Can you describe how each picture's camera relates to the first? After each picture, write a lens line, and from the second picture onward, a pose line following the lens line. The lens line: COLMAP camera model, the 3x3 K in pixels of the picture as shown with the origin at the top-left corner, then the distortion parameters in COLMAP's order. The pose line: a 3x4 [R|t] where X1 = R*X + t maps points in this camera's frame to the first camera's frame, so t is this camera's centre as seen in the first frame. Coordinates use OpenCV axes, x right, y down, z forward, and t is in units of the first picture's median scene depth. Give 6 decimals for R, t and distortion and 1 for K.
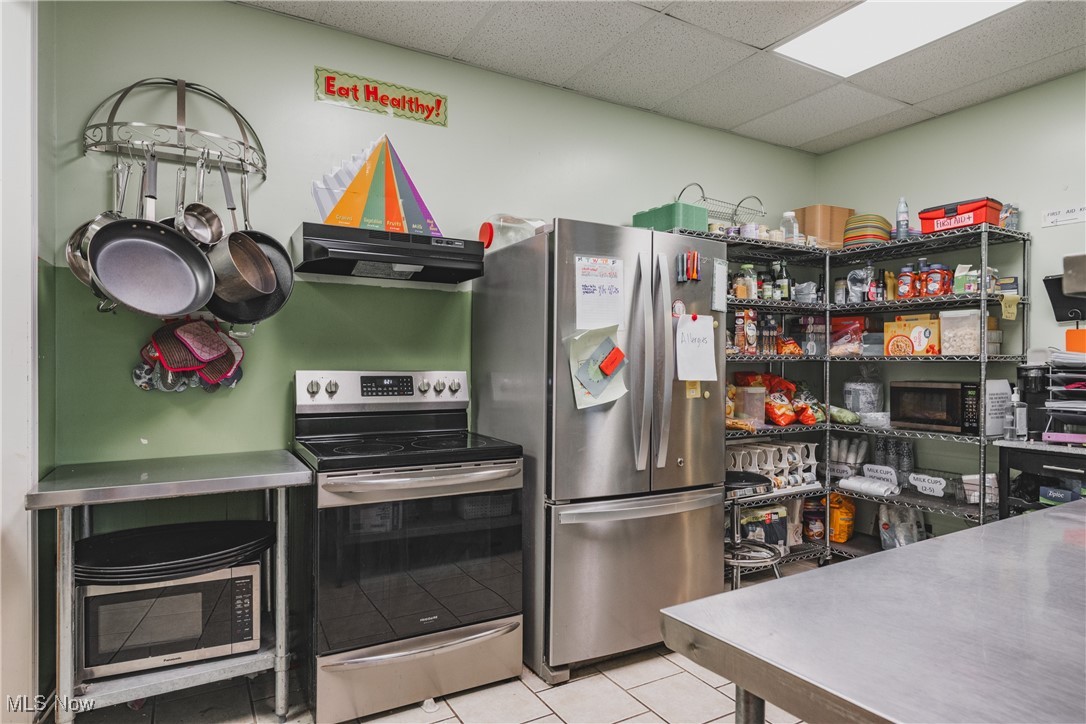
lens RADIAL K [[619.7, 0, 542.6], [0, 619.7, 364.7], [0, 0, 1]] dist [-0.002099, 0.002502]
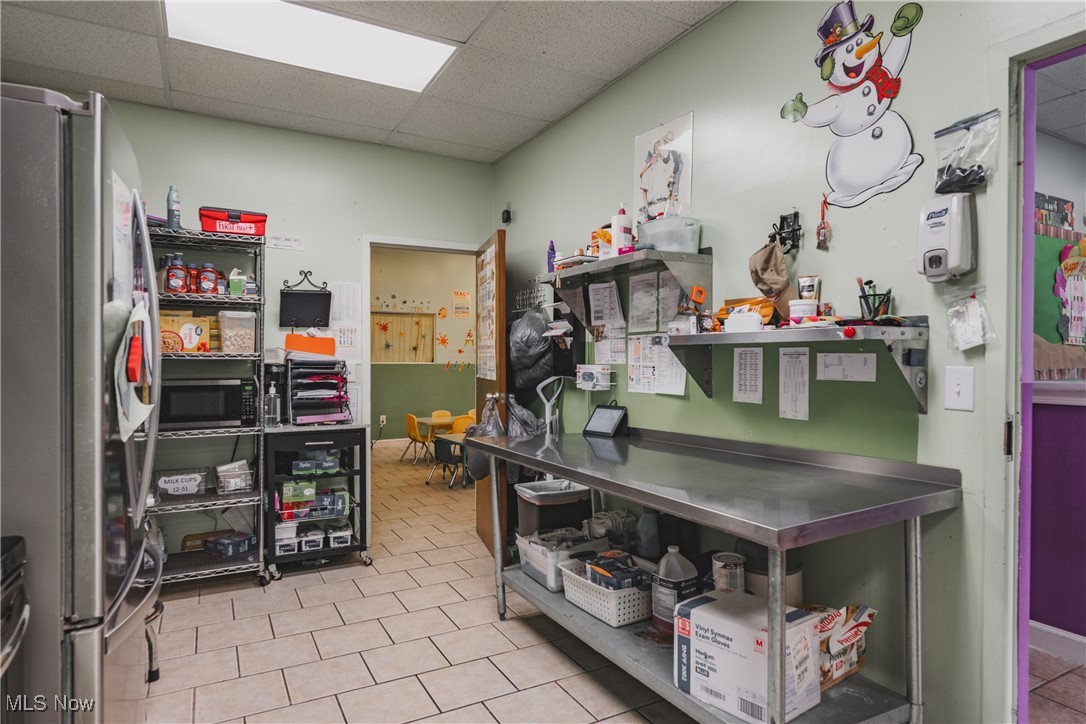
lens RADIAL K [[619.7, 0, 541.4], [0, 619.7, 362.2], [0, 0, 1]] dist [-0.002099, 0.002502]
pose [[0.017116, -0.004396, 0.999844, -0.385577], [0.000130, 0.999990, 0.004394, -0.004813], [-0.999853, 0.000055, 0.017117, 0.455585]]
